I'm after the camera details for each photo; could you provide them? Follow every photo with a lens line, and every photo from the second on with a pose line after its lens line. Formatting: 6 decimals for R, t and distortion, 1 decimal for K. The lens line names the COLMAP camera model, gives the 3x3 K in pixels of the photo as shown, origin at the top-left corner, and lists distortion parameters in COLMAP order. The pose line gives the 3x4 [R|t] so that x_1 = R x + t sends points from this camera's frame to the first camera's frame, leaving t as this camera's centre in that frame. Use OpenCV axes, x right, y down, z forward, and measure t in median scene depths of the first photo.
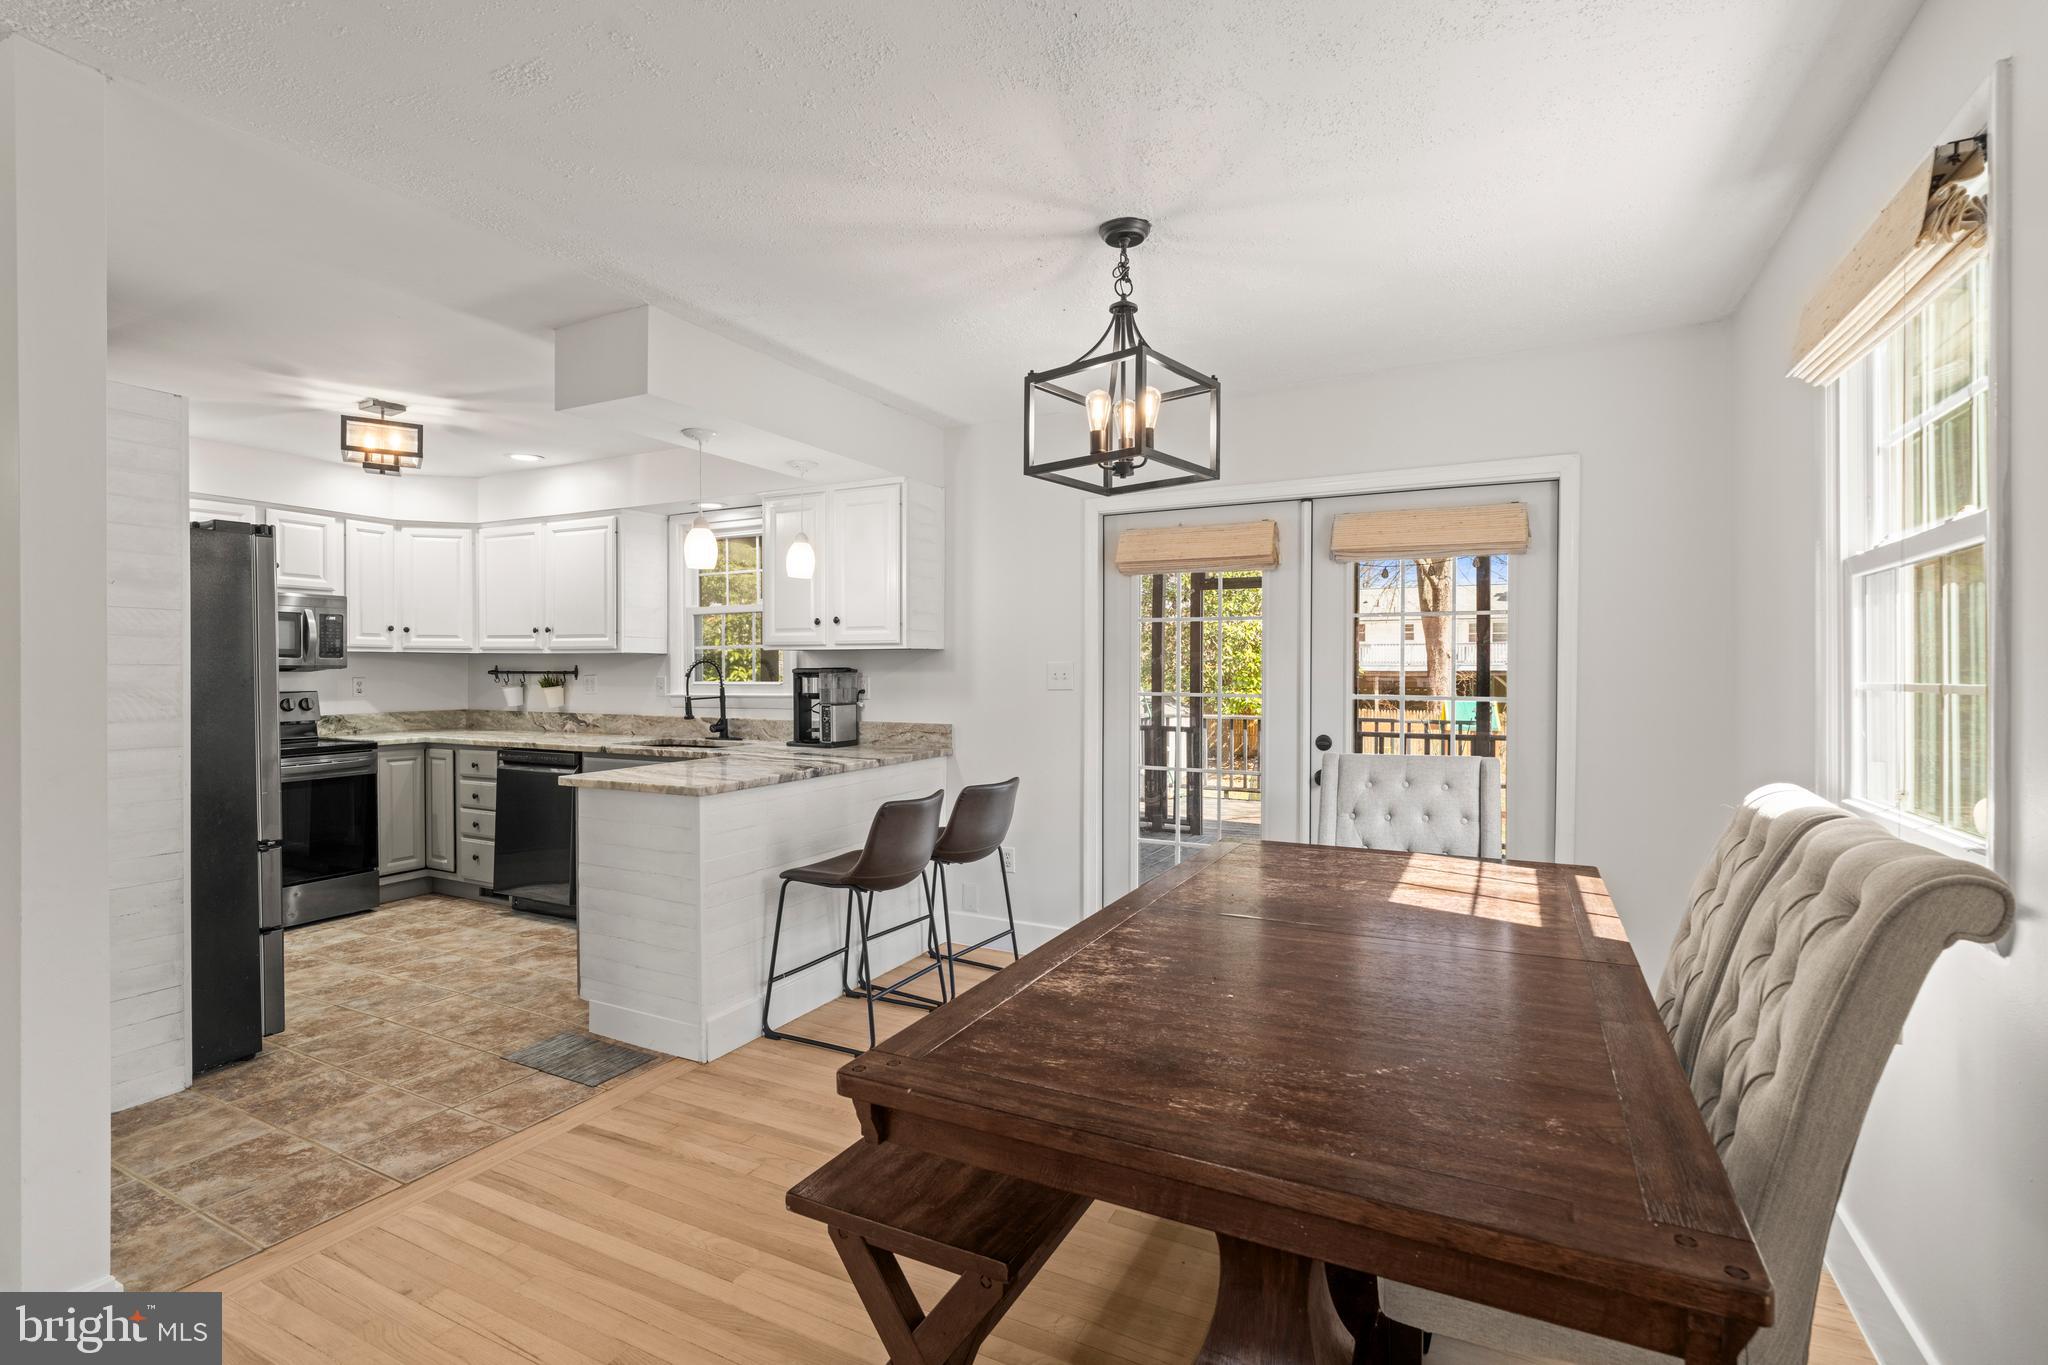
lens RADIAL K [[941.7, 0, 1021.4], [0, 941.7, 676.3], [0, 0, 1]] dist [0.000104, 0.000065]
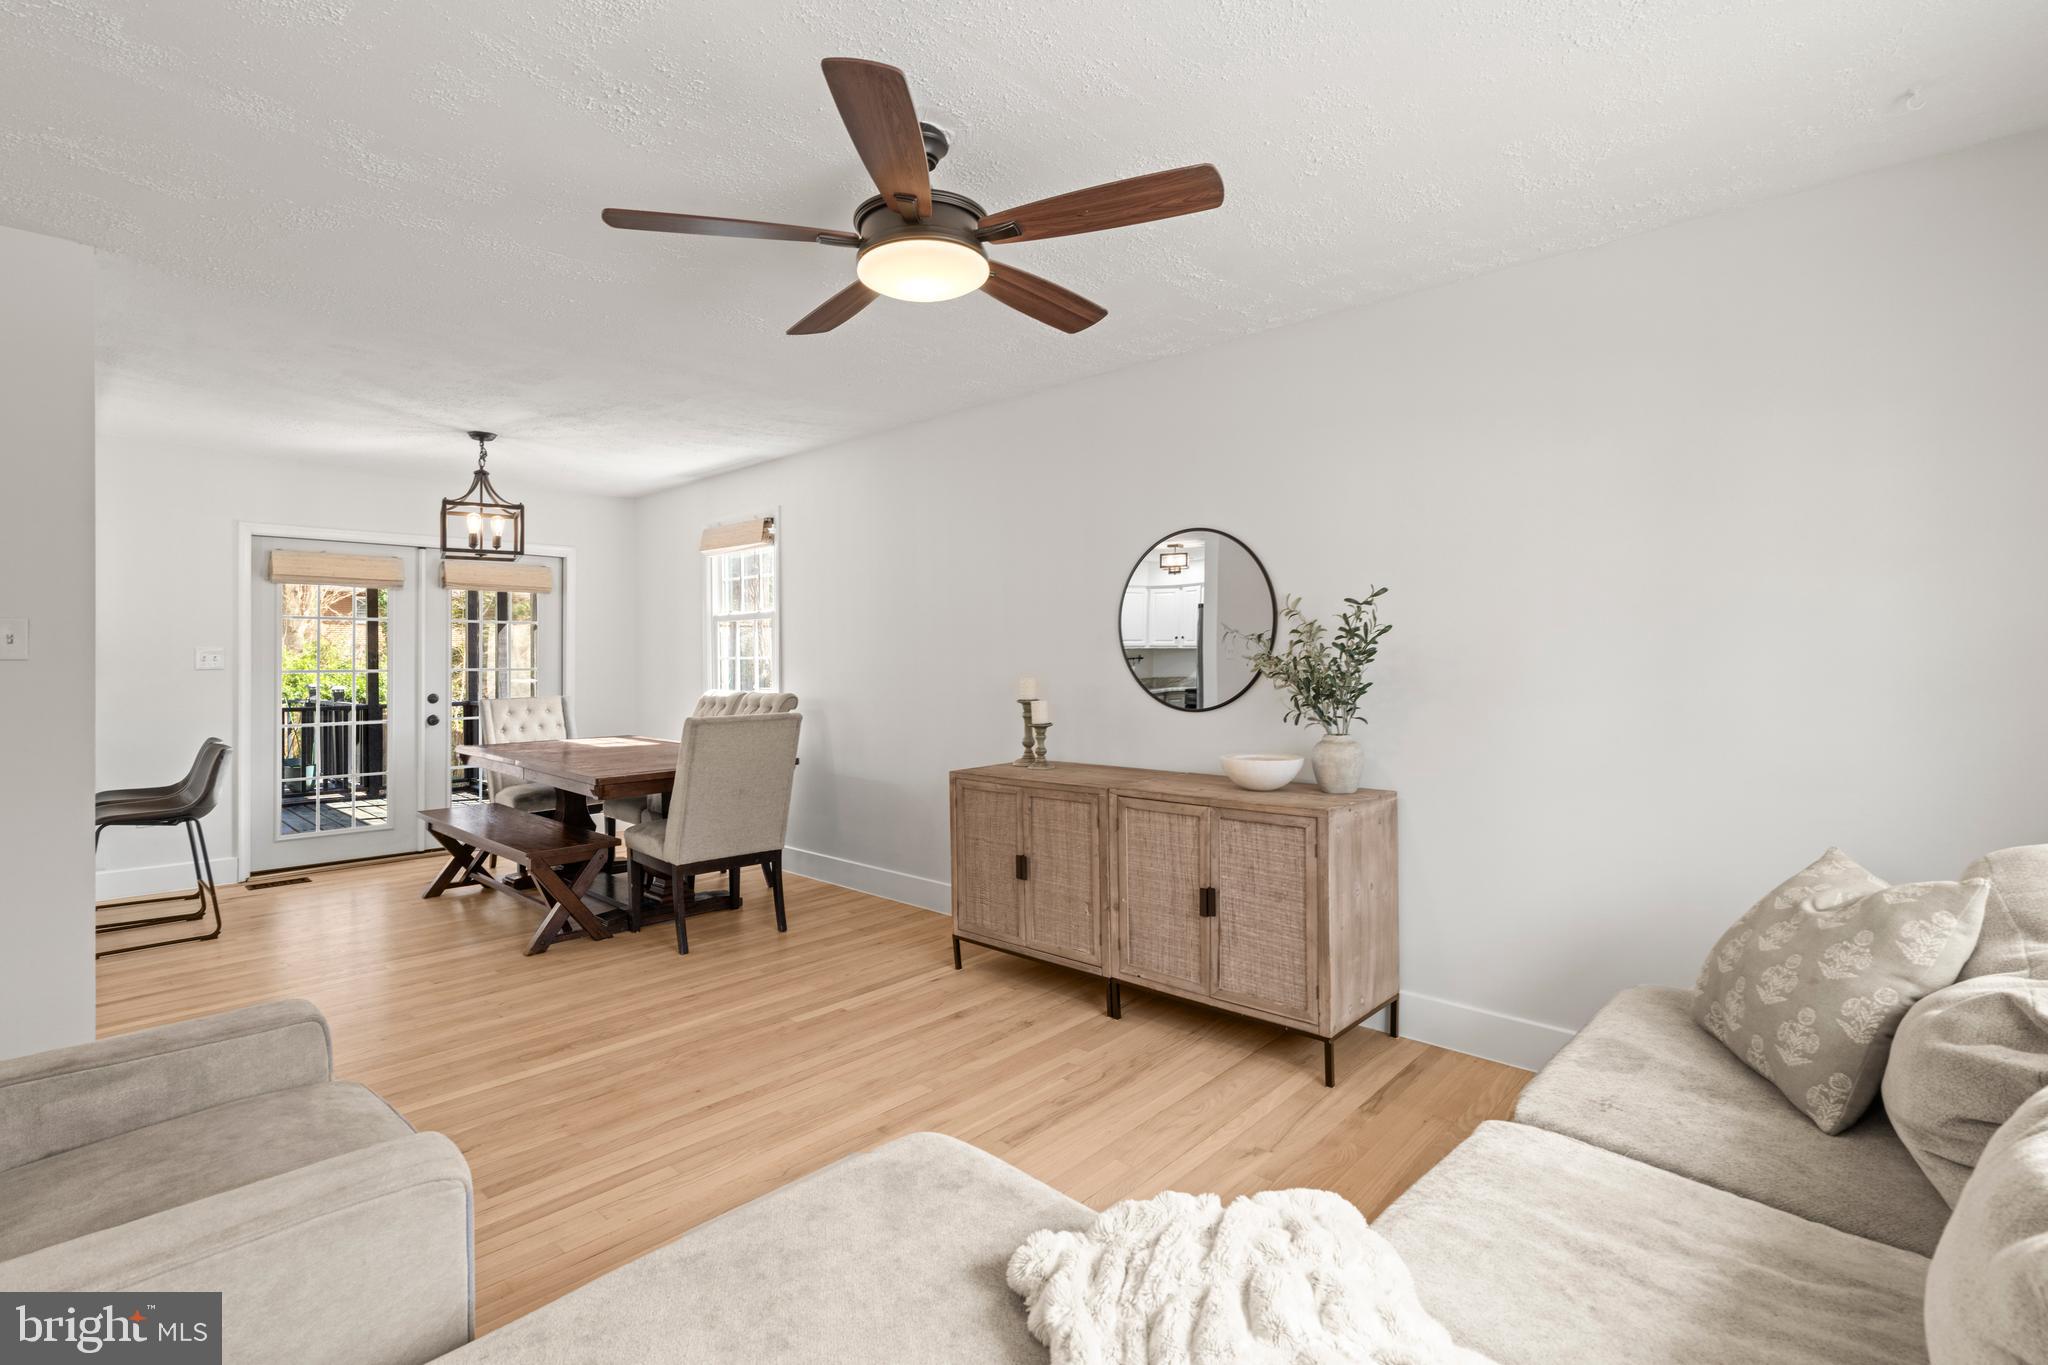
lens RADIAL K [[950.1, 0, 1011.4], [0, 950.1, 653.5], [0, 0, 1]] dist [-0.001255, -0.000092]
pose [[0.289032, 0.003410, 0.957313, -1.156598], [0.009396, 0.999935, -0.006399, 0.014876], [-0.957273, 0.010844, 0.288982, -0.512287]]
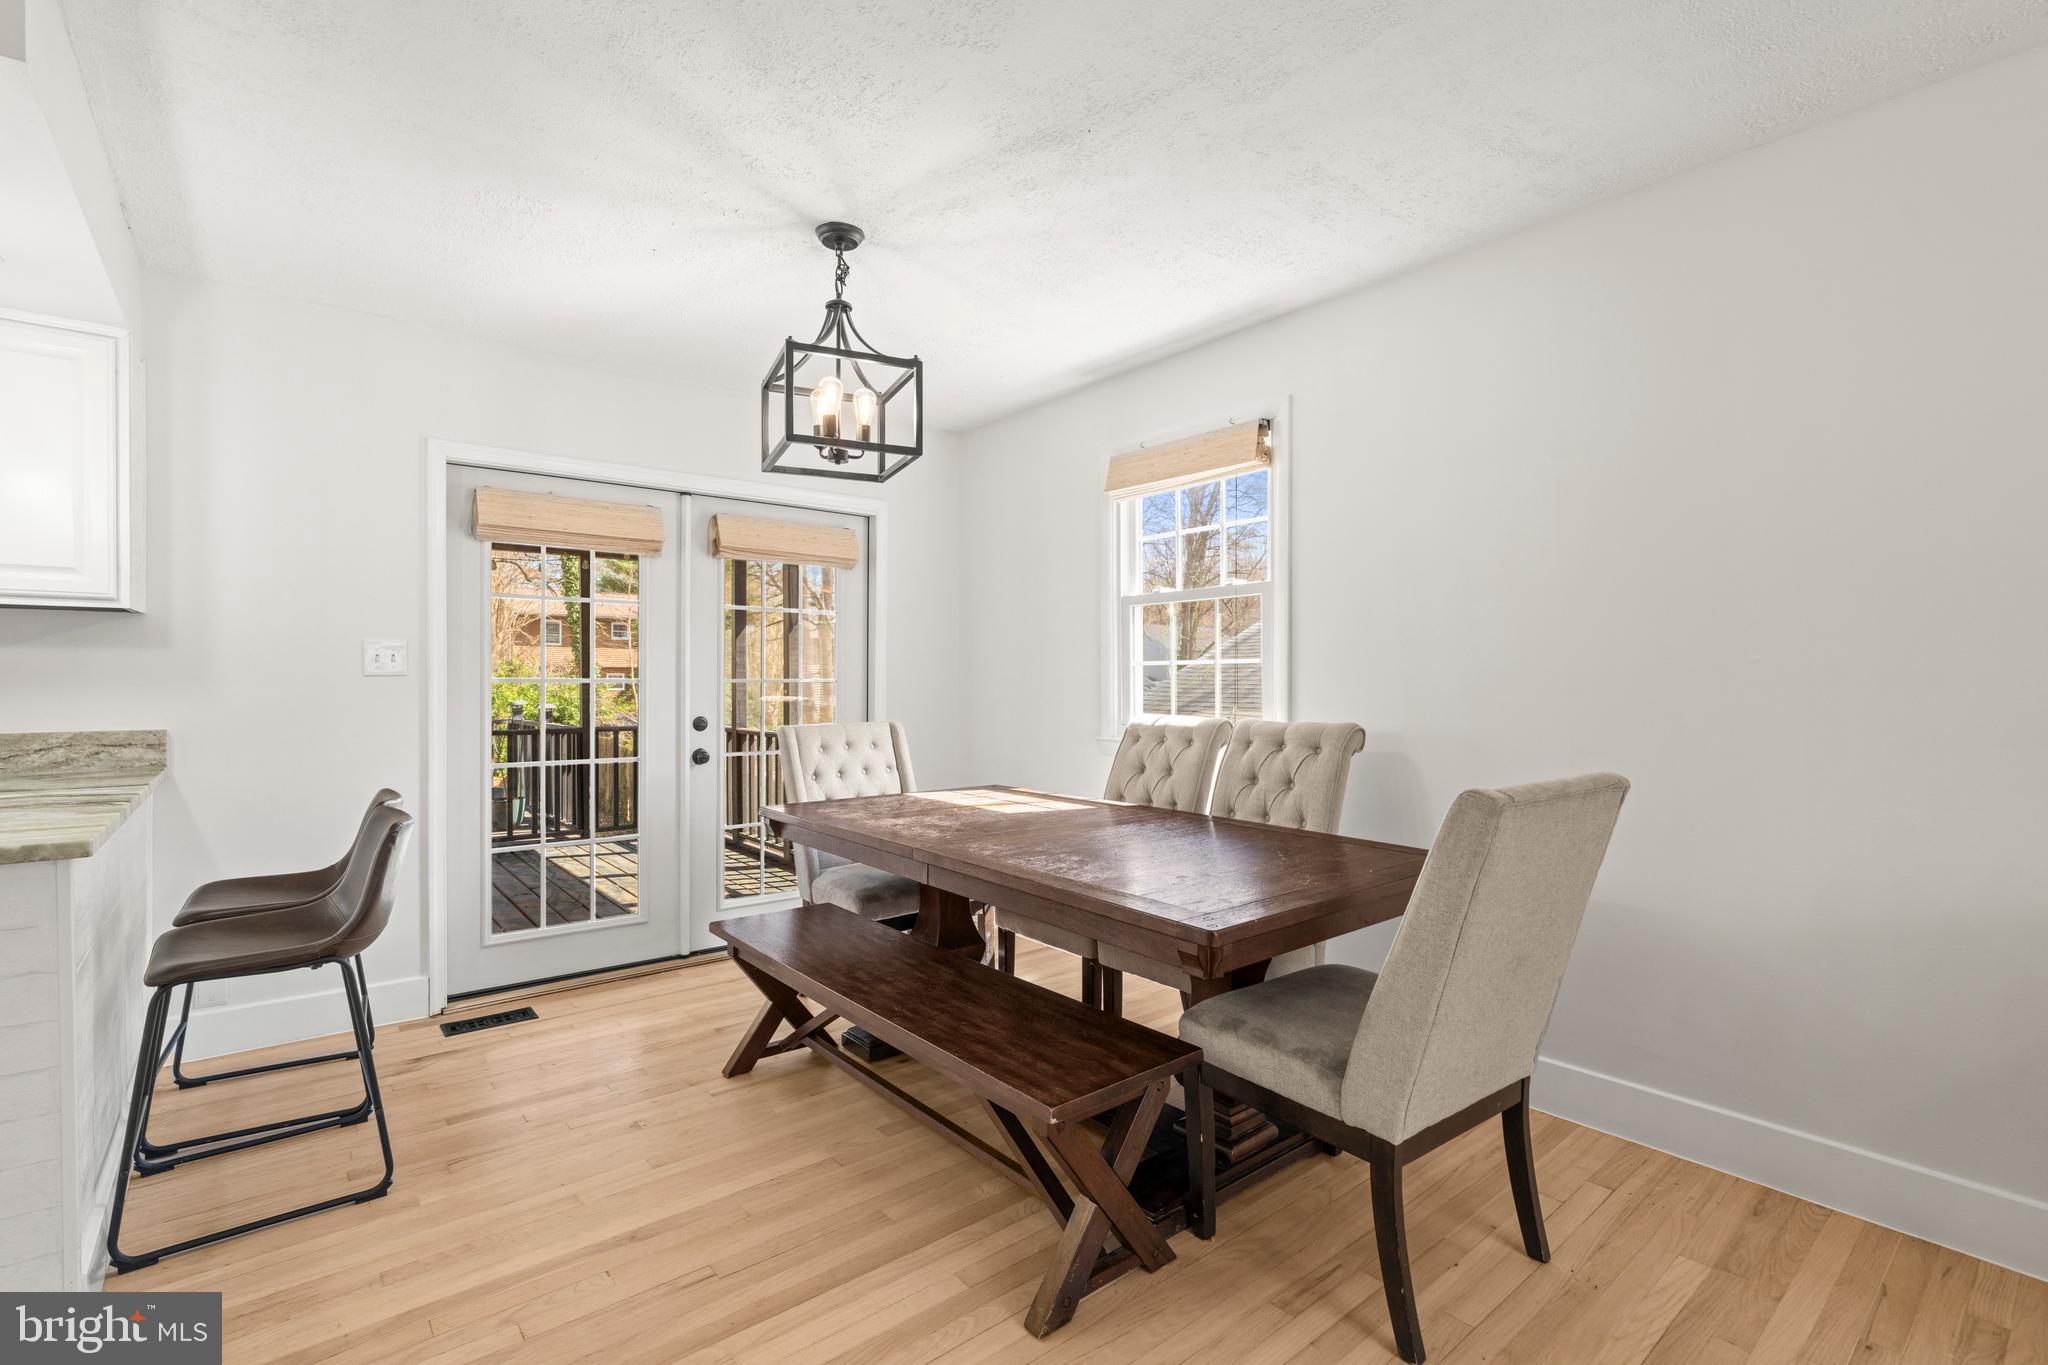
lens RADIAL K [[924.7, 0, 1022.8], [0, 924.7, 688.9], [0, 0, 1]] dist [-0.002967, -0.000066]
pose [[0.403936, -0.007693, 0.914755, -0.595773], [0.005297, 0.999968, 0.006071, 0.031214], [-0.914772, 0.002394, 0.403964, 0.293034]]
